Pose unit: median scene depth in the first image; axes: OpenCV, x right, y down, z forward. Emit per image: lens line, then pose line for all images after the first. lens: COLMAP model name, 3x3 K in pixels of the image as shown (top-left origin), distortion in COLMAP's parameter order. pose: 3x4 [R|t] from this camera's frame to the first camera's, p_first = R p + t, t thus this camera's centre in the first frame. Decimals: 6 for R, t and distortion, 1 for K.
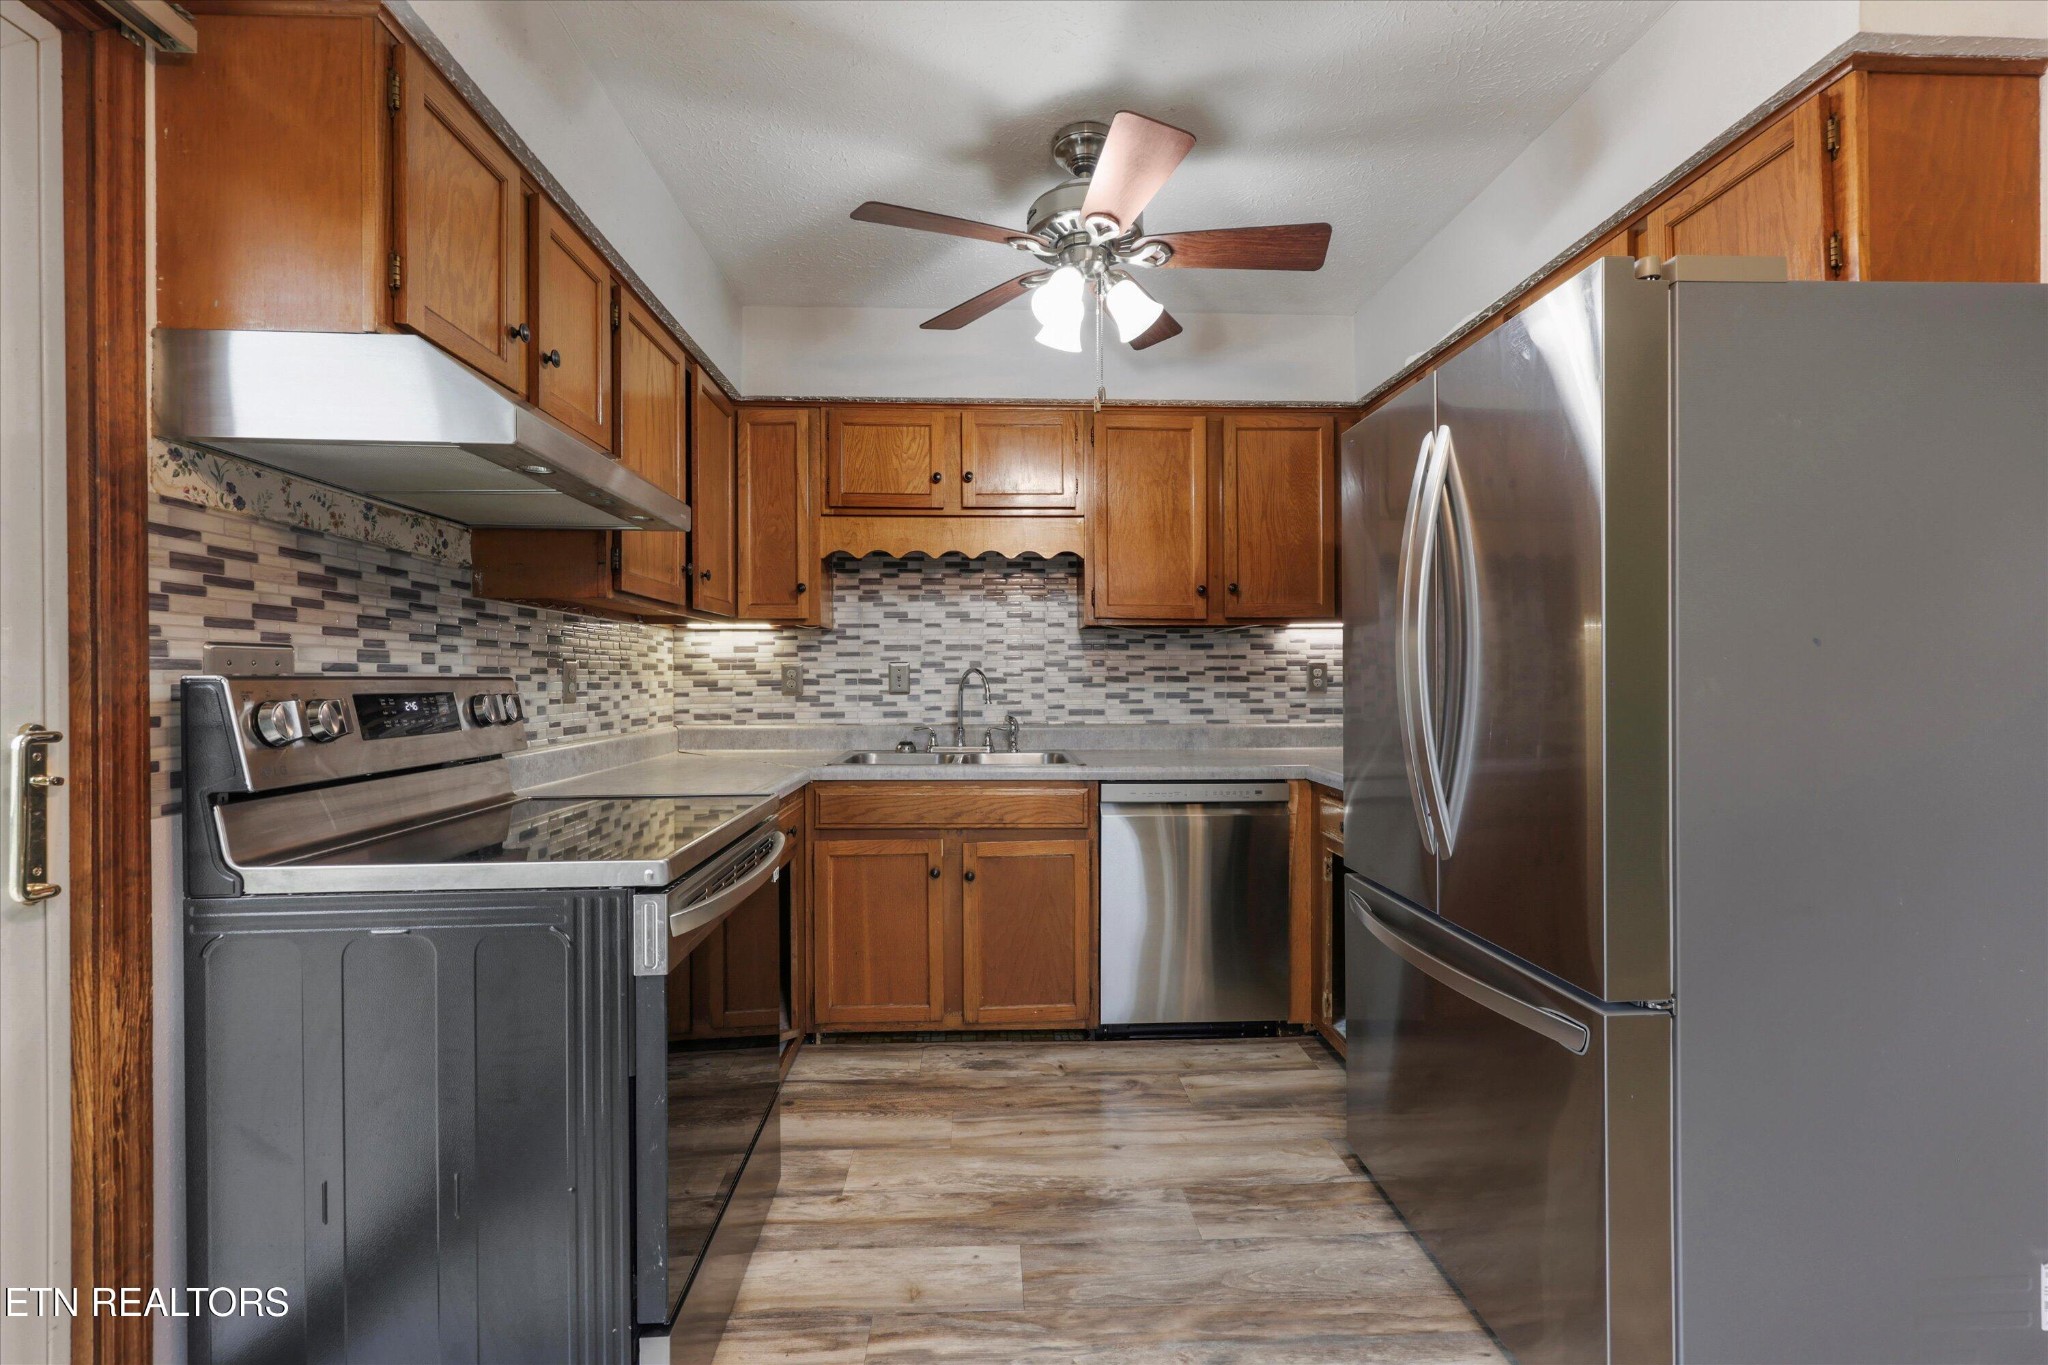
lens RADIAL K [[872.0, 0, 1024.0], [0, 872.0, 682.5], [0, 0, 1]] dist [0.000608, -0.000285]
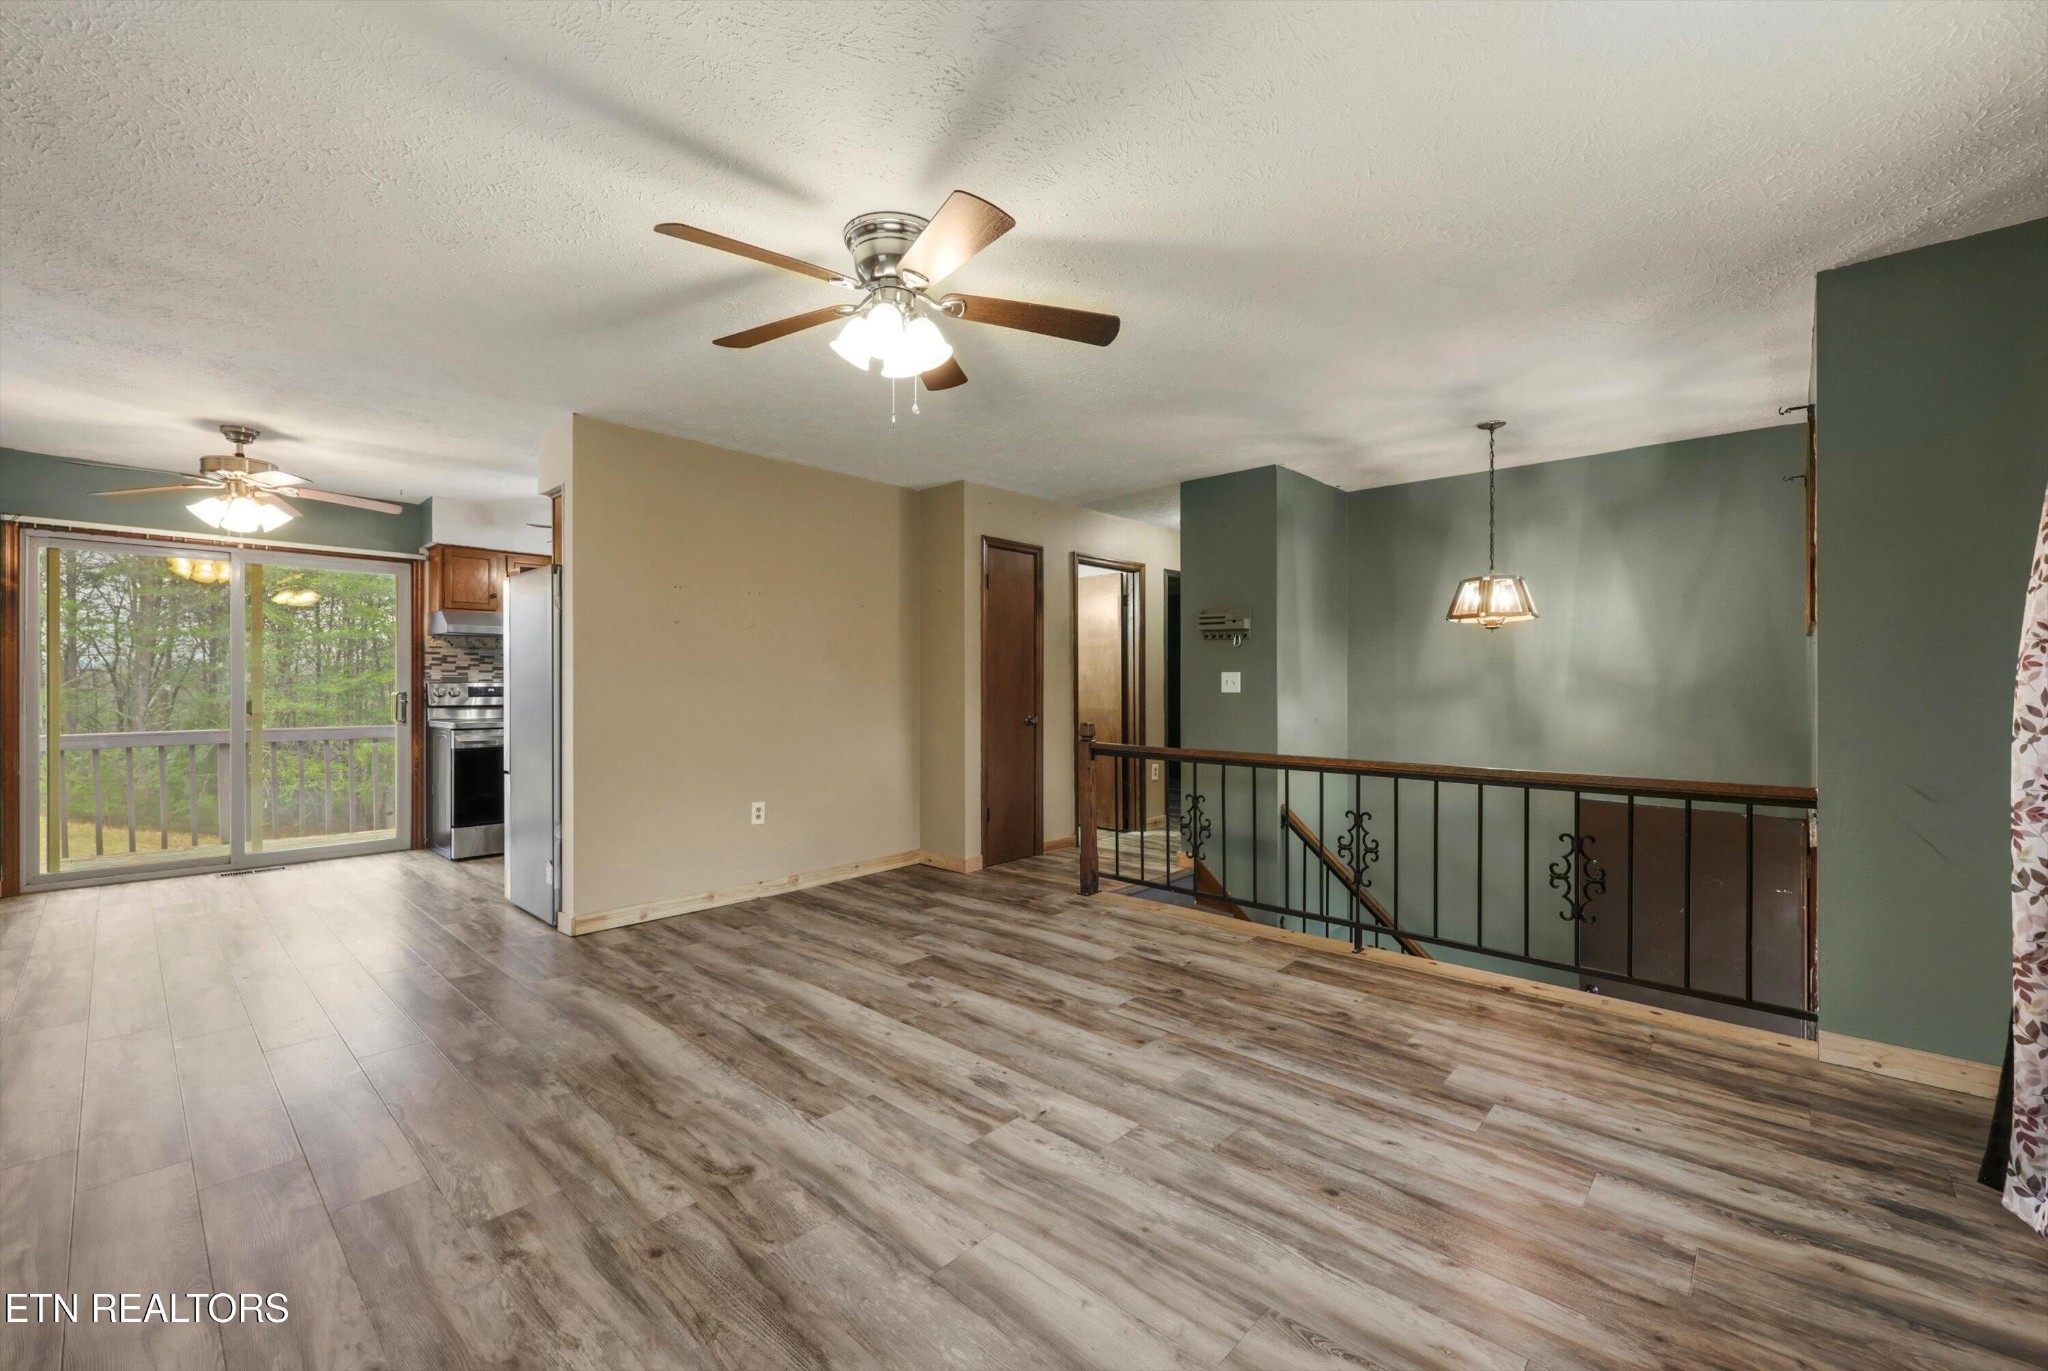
lens RADIAL K [[838.3, 0, 1016.5], [0, 838.3, 684.1], [0, 0, 1]] dist [0.000466, 0.000247]
pose [[0.694578, 0.002067, -0.719414, 2.323400], [-0.003635, 0.999993, -0.000636, -0.003327], [0.719408, 0.003057, 0.694581, 0.039238]]
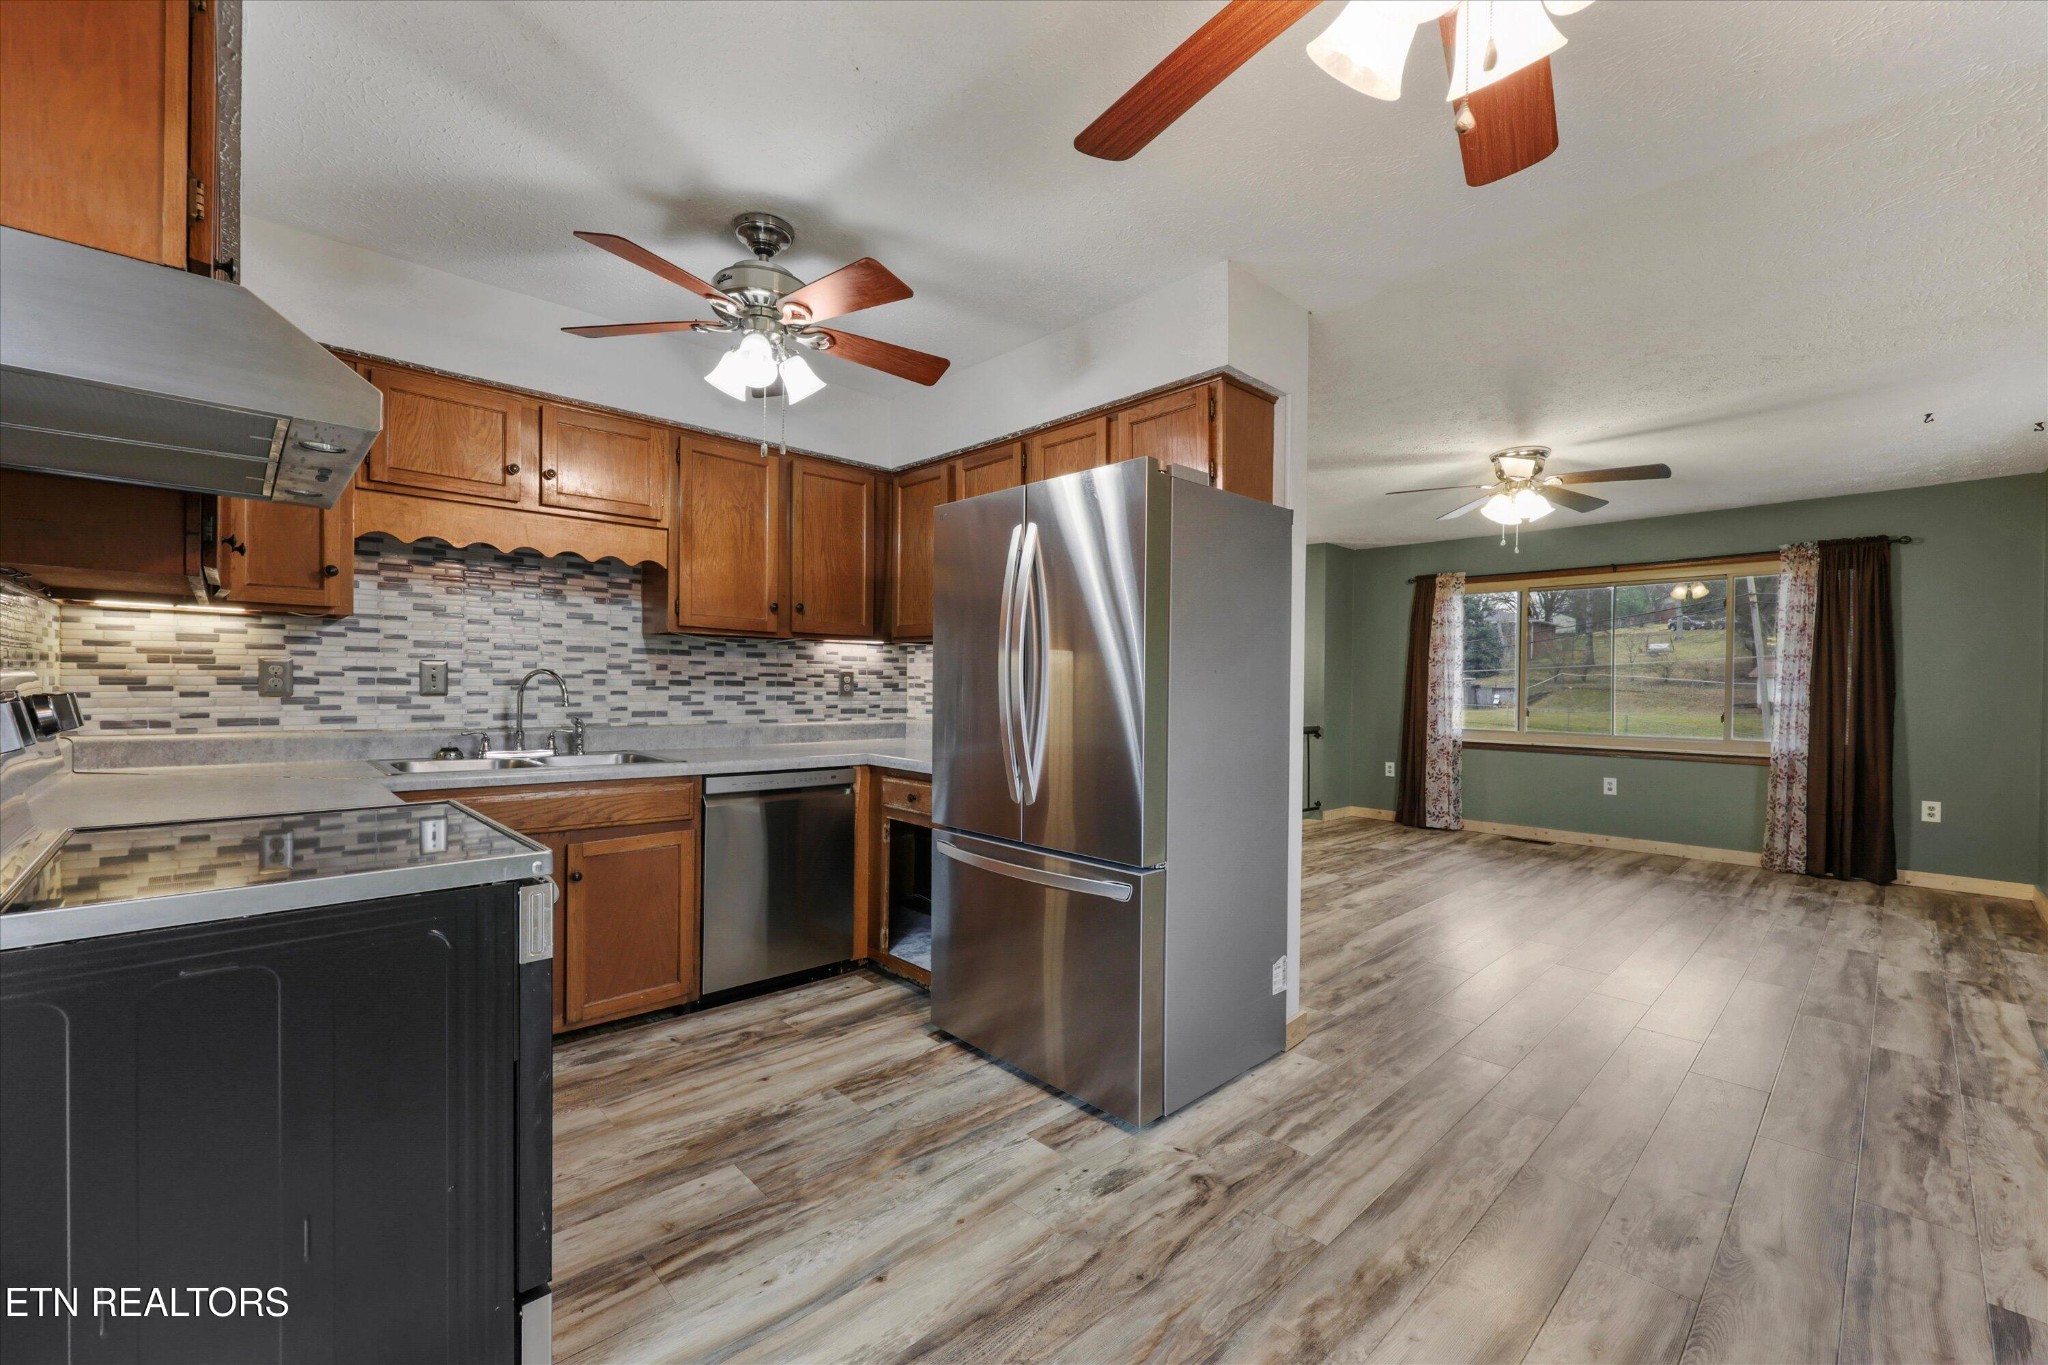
lens RADIAL K [[840.5, 0, 1032.4], [0, 840.5, 690.1], [0, 0, 1]] dist [0.000435, 0.000011]
pose [[0.753927, 0.008835, 0.656899, -0.319138], [-0.010889, 0.999940, -0.000952, 0.002094], [-0.656868, -0.006435, 0.753978, -0.080329]]
